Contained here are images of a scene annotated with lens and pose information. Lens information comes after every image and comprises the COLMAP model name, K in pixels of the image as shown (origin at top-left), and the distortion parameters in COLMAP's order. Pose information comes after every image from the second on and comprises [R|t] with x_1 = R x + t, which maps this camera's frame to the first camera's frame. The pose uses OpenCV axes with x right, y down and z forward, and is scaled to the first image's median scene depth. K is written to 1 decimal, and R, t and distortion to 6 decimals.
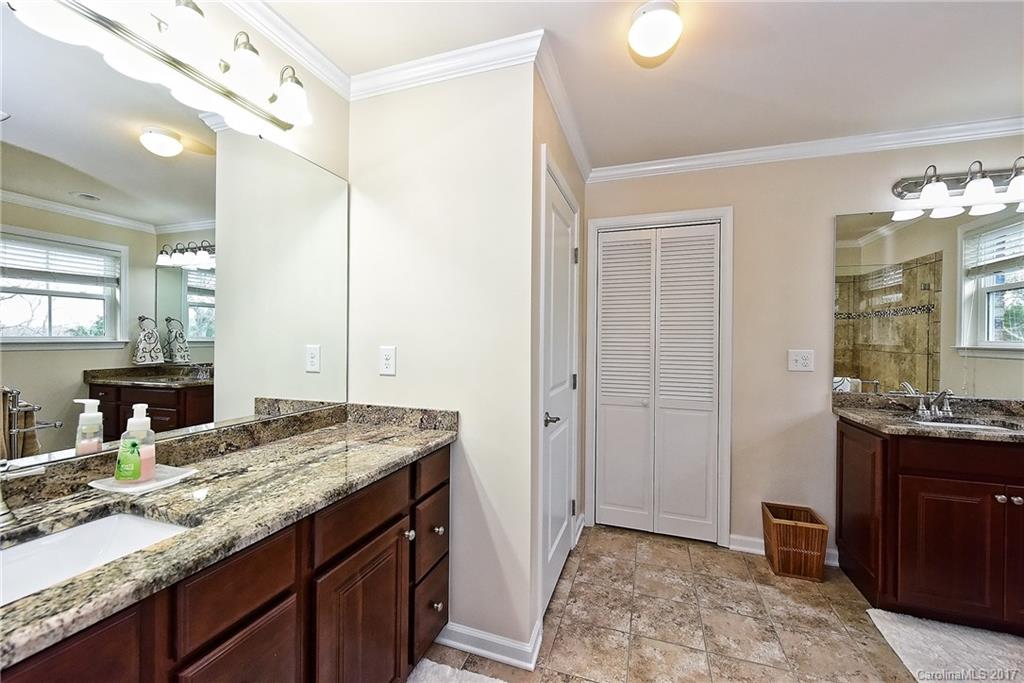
lens RADIAL K [[406.3, 0, 512.0], [0, 406.3, 341.5], [0, 0, 1]] dist [-0.000441, -0.000212]
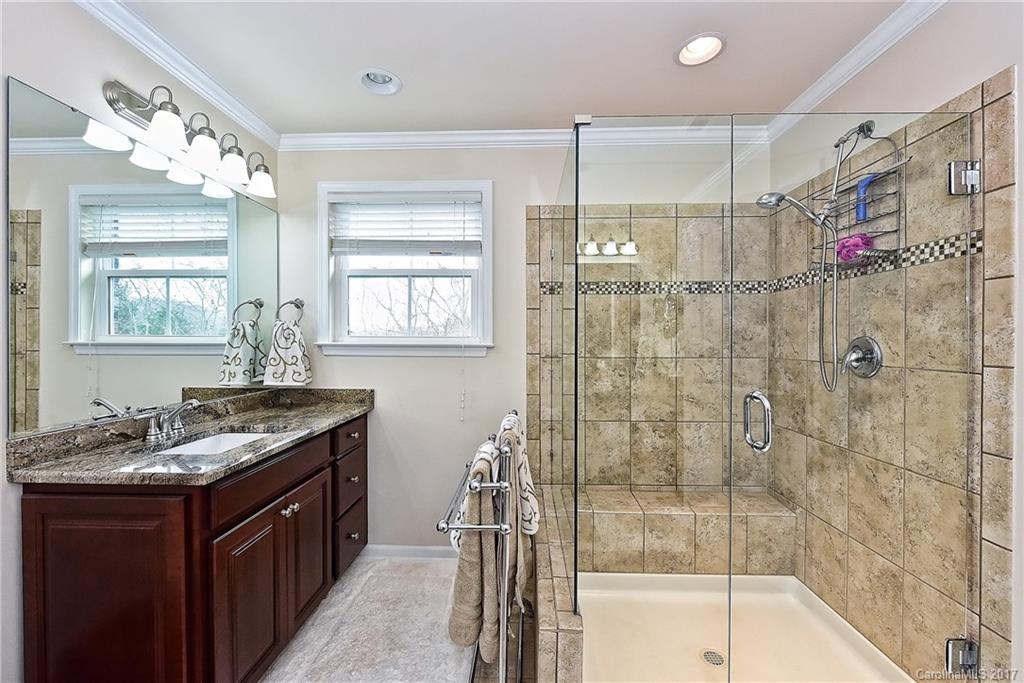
lens RADIAL K [[406.3, 0, 512.0], [0, 406.3, 341.5], [0, 0, 1]] dist [-0.000441, -0.000212]
pose [[-0.300382, -0.013356, 0.953725, 0.137076], [-0.002190, 0.999909, 0.013313, -0.000616], [-0.953816, 0.001910, -0.300384, 0.513748]]
